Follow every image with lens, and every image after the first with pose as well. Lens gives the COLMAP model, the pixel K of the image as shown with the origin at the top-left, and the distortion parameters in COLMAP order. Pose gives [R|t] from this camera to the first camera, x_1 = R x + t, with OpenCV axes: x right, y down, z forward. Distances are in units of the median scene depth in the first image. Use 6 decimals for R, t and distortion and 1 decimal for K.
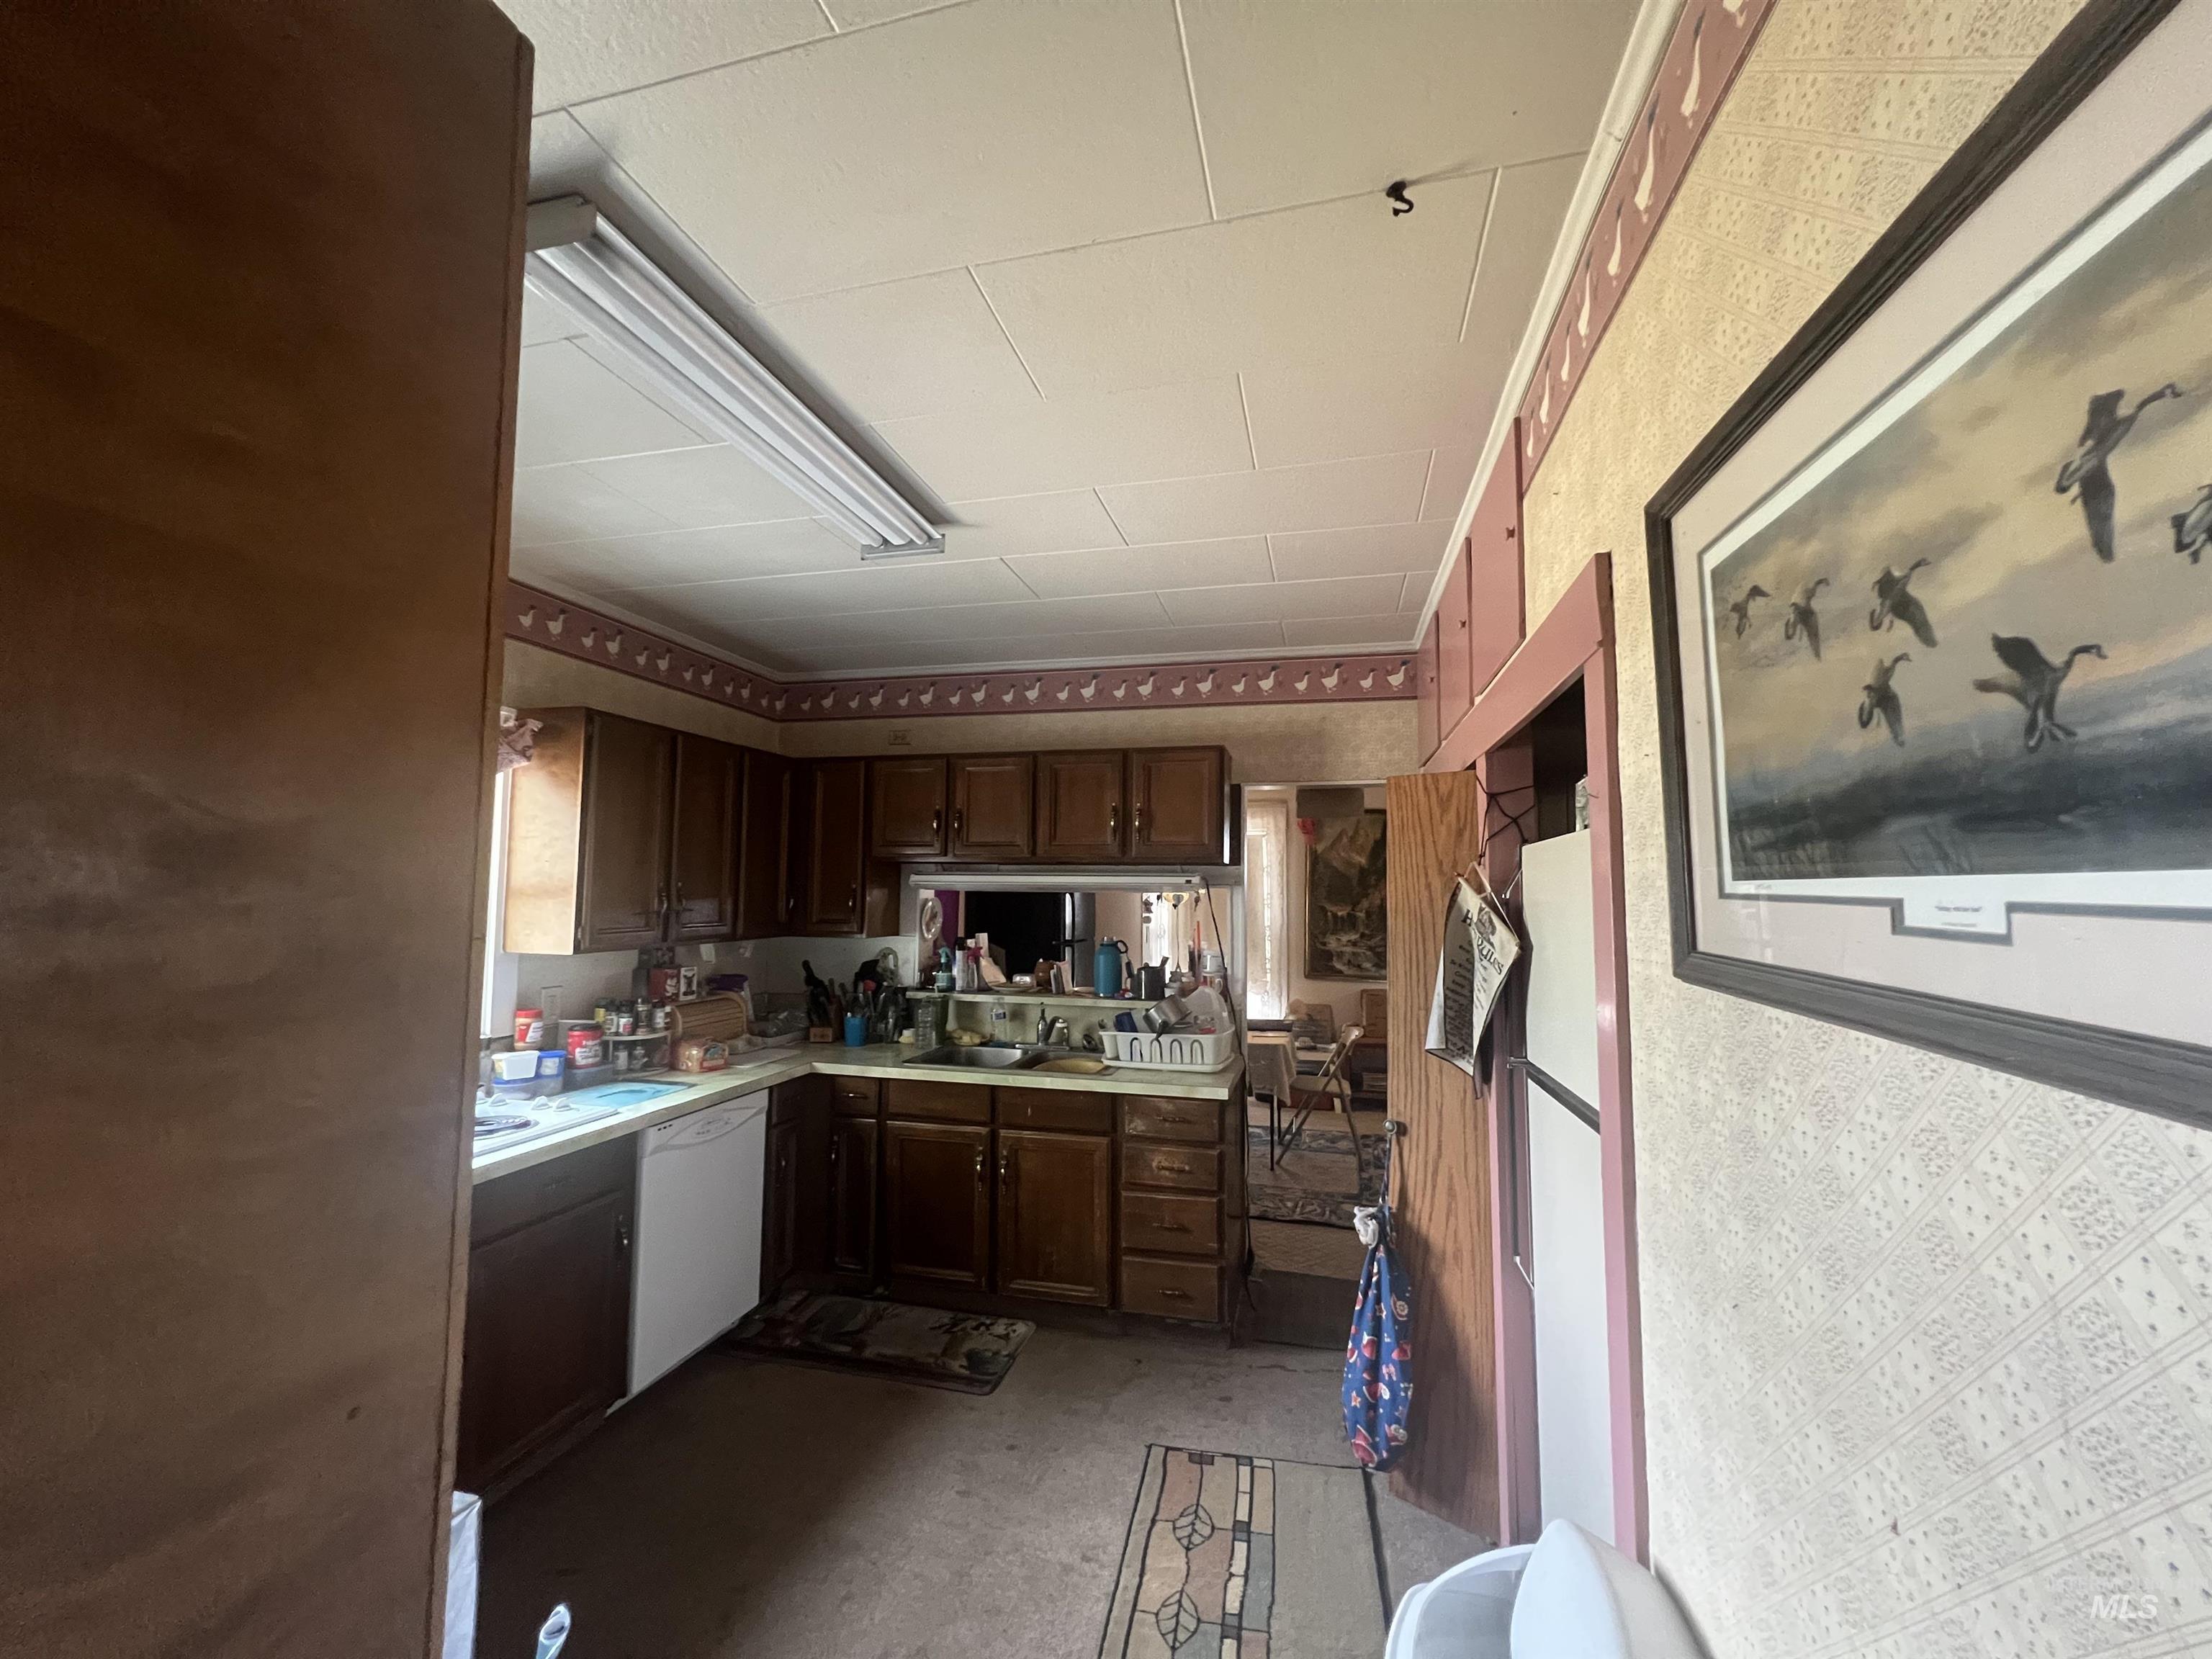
lens RADIAL K [[883.5, 0, 1106.0], [0, 883.5, 829.5], [0, 0, 1]] dist [0.000753, 0.000067]
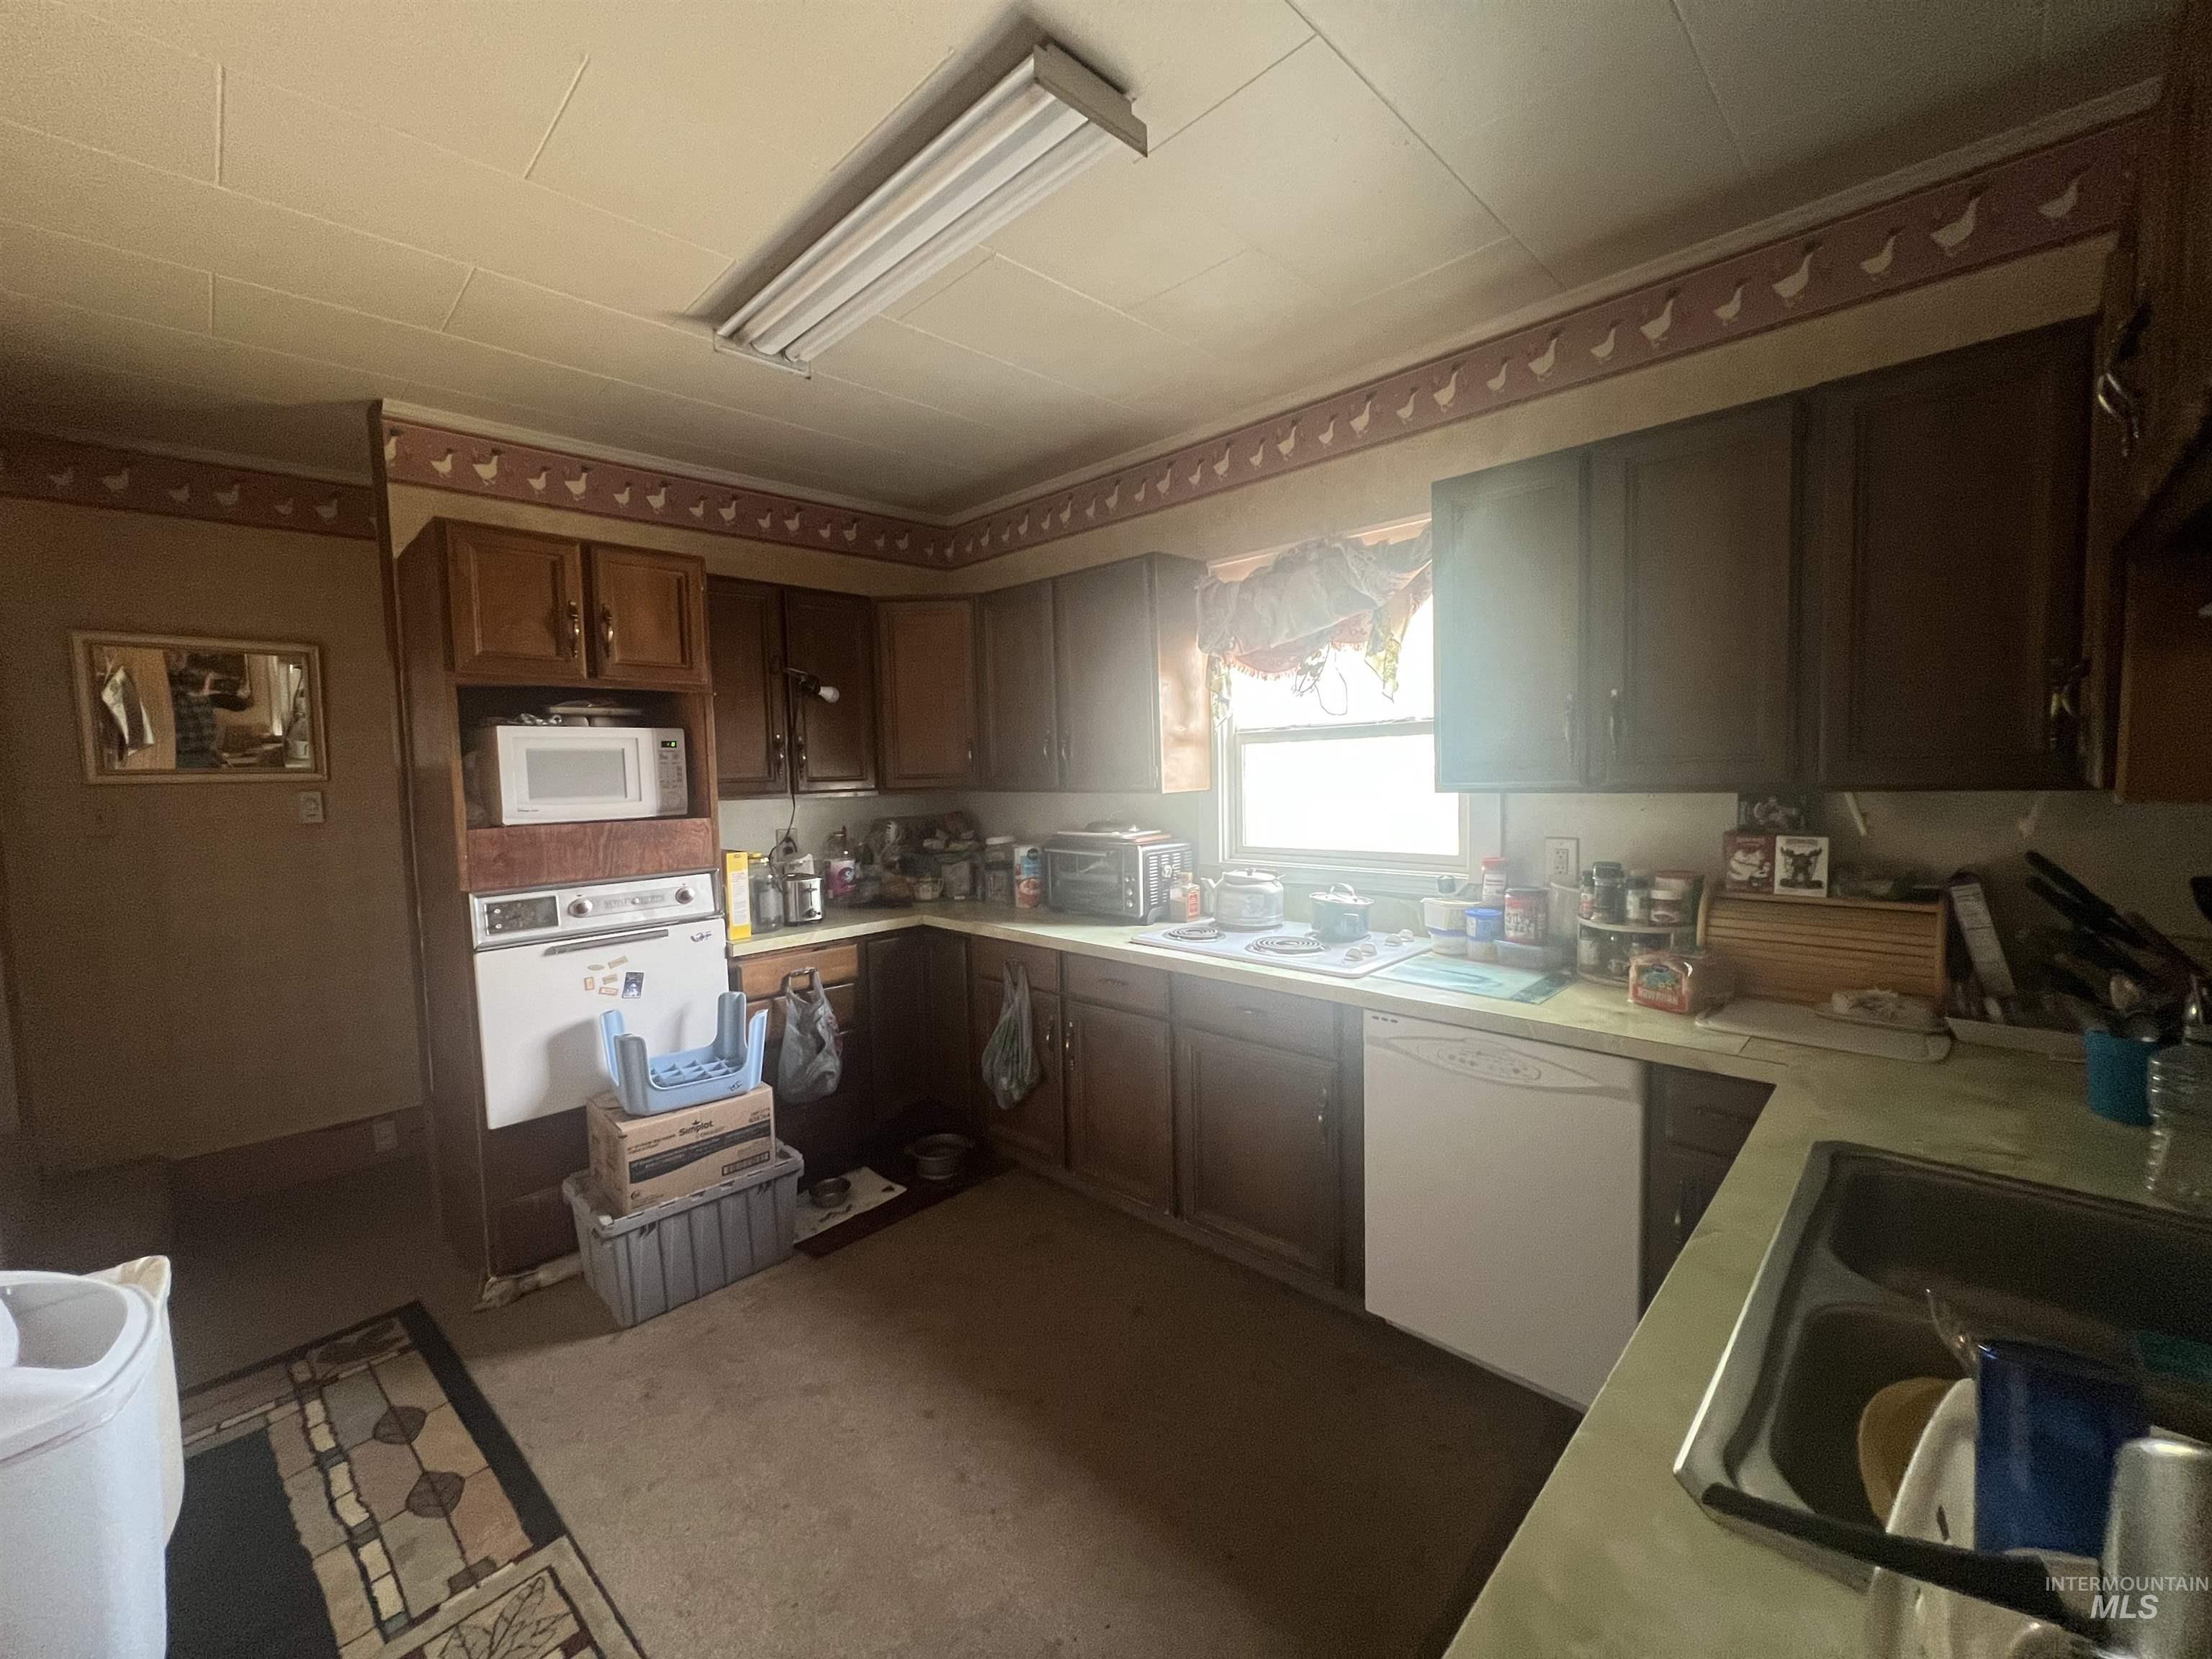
lens RADIAL K [[873.3, 0, 1101.9], [0, 873.3, 822.9], [0, 0, 1]] dist [0.000741, 0.000164]
pose [[-0.493773, 0.059062, -0.867583, 0.231111], [0.086005, 0.996116, 0.018864, 0.111212], [0.865327, -0.065302, -0.496935, 0.995347]]
